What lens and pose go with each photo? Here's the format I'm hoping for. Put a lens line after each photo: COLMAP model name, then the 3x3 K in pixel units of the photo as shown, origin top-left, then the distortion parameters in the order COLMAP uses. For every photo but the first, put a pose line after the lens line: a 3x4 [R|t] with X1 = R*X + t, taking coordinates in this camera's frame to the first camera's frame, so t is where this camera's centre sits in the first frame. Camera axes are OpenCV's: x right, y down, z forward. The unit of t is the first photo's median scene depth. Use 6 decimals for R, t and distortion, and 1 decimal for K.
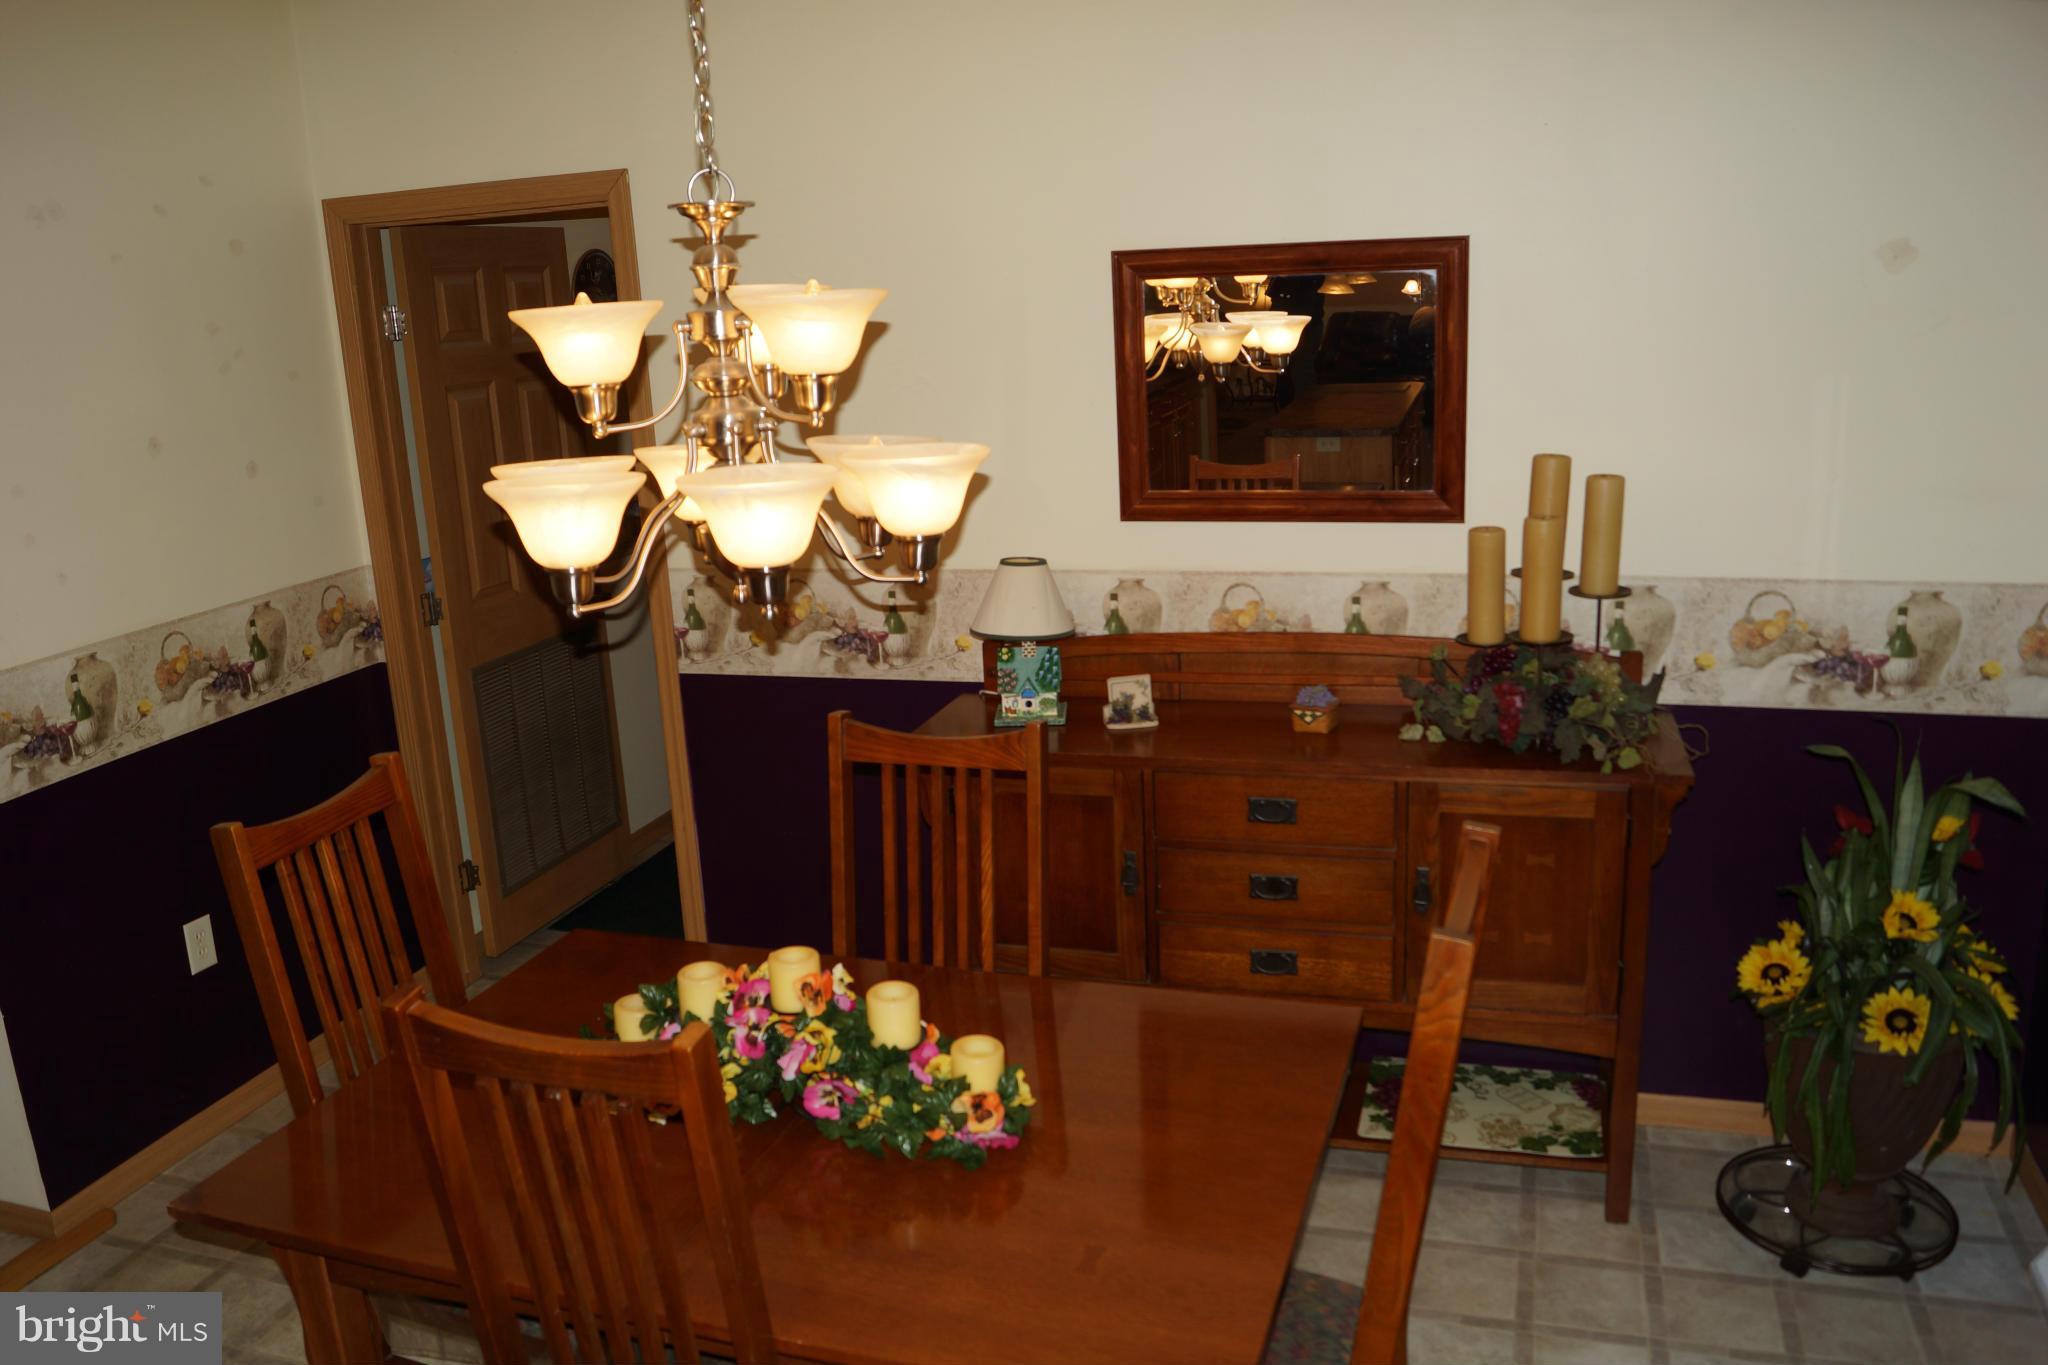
lens RADIAL K [[1610.2, 0, 1024.0], [0, 1610.2, 682.5], [0, 0, 1]] dist [-0.081440, 0.009055]
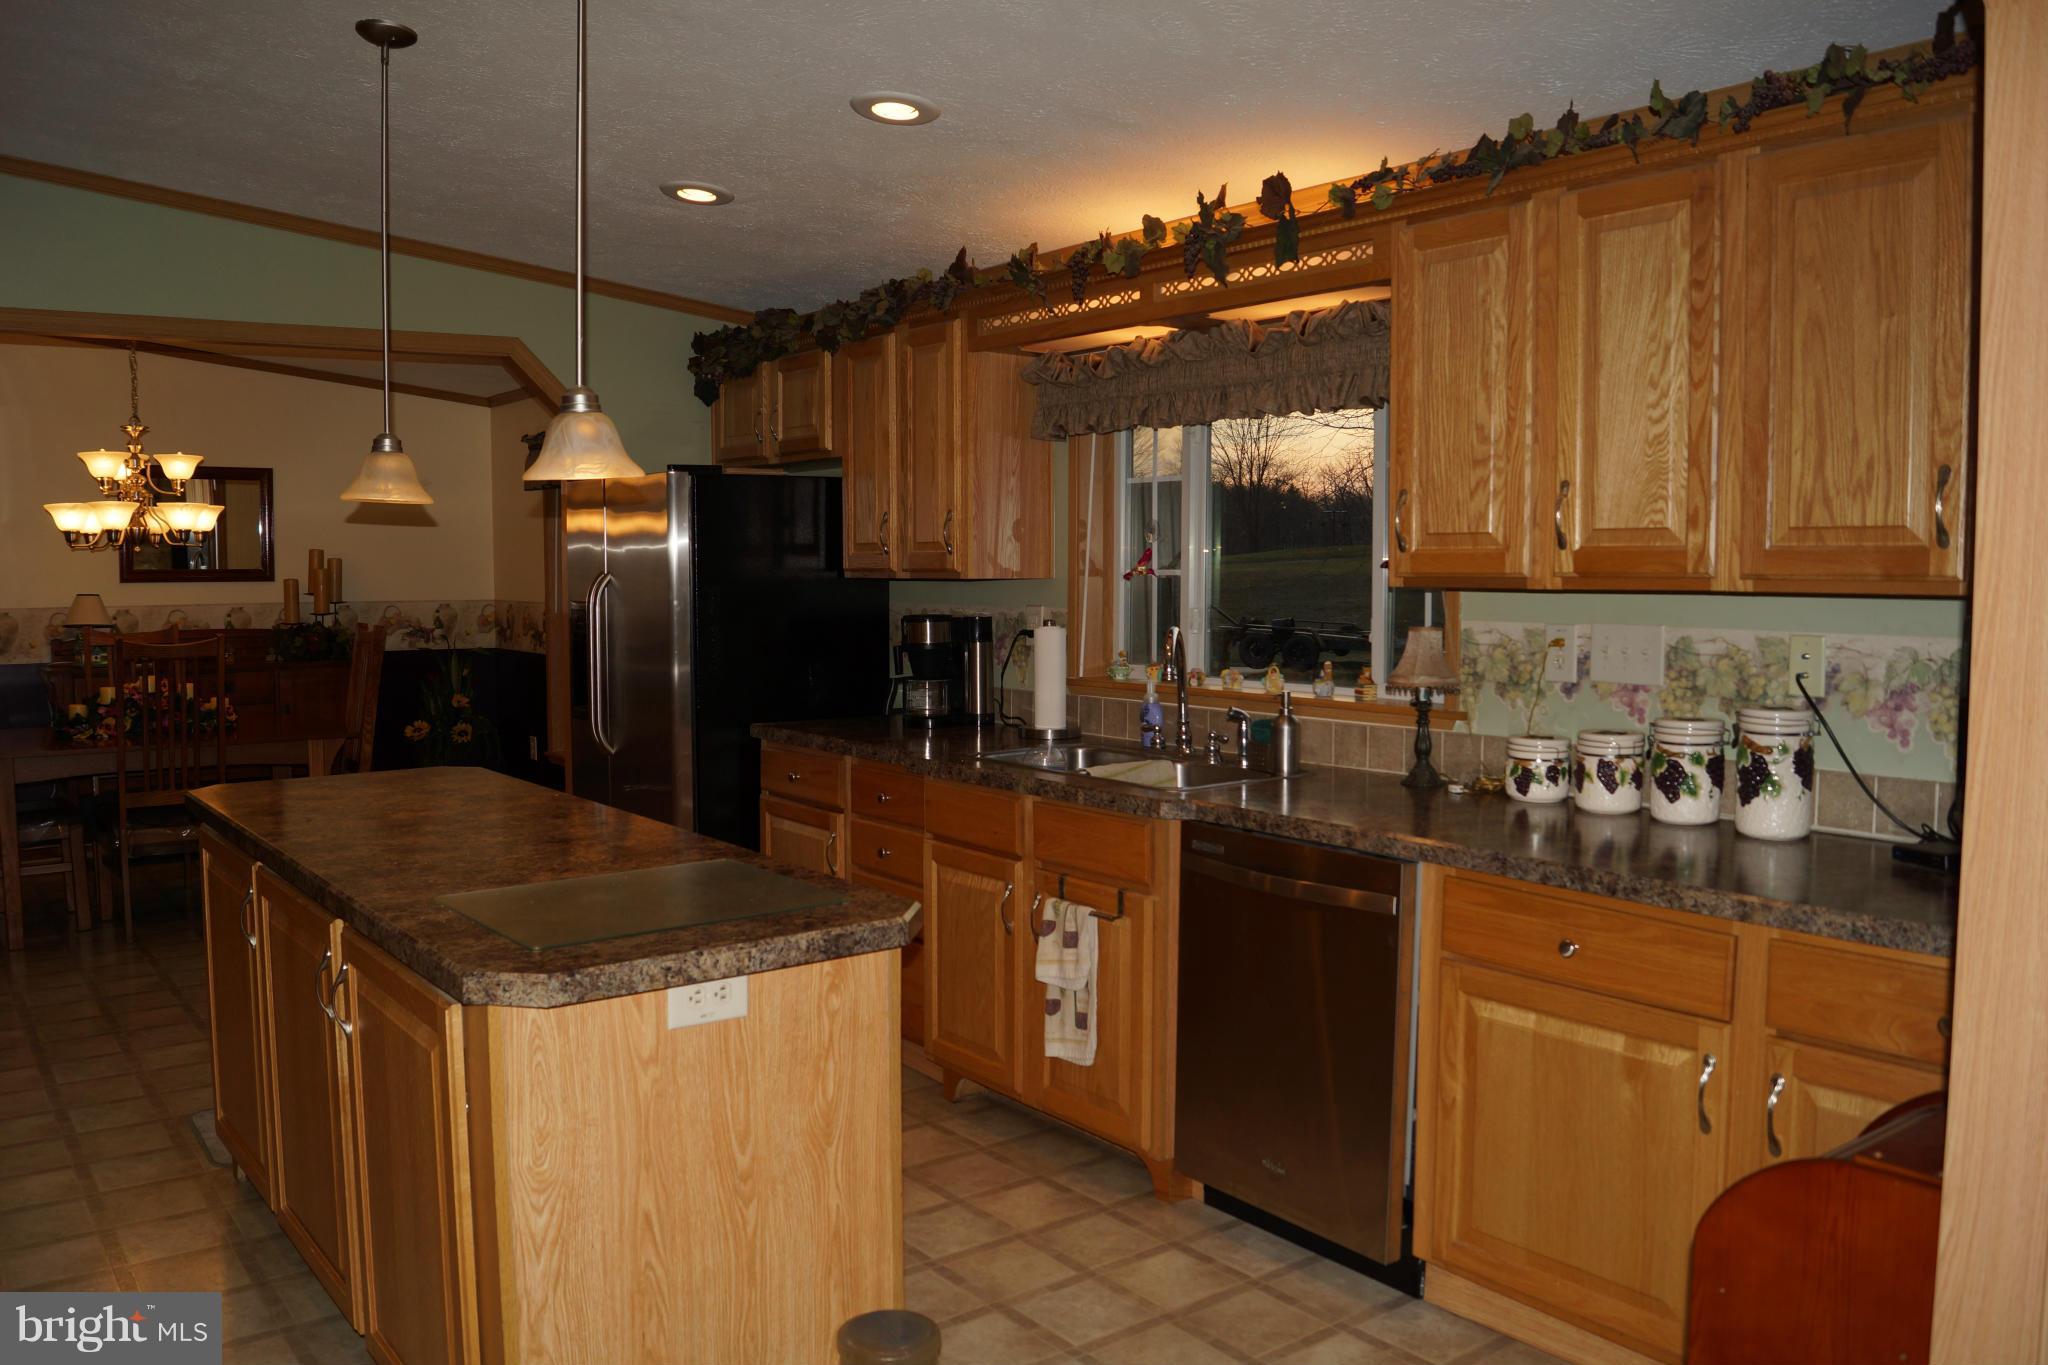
lens RADIAL K [[1610.2, 0, 1024.0], [0, 1610.2, 682.5], [0, 0, 1]] dist [-0.081440, 0.009055]
pose [[0.577459, -0.017412, 0.816234, -1.128624], [0.172020, 0.979923, -0.100795, 0.534701], [-0.798092, 0.198614, 0.568861, -1.386246]]
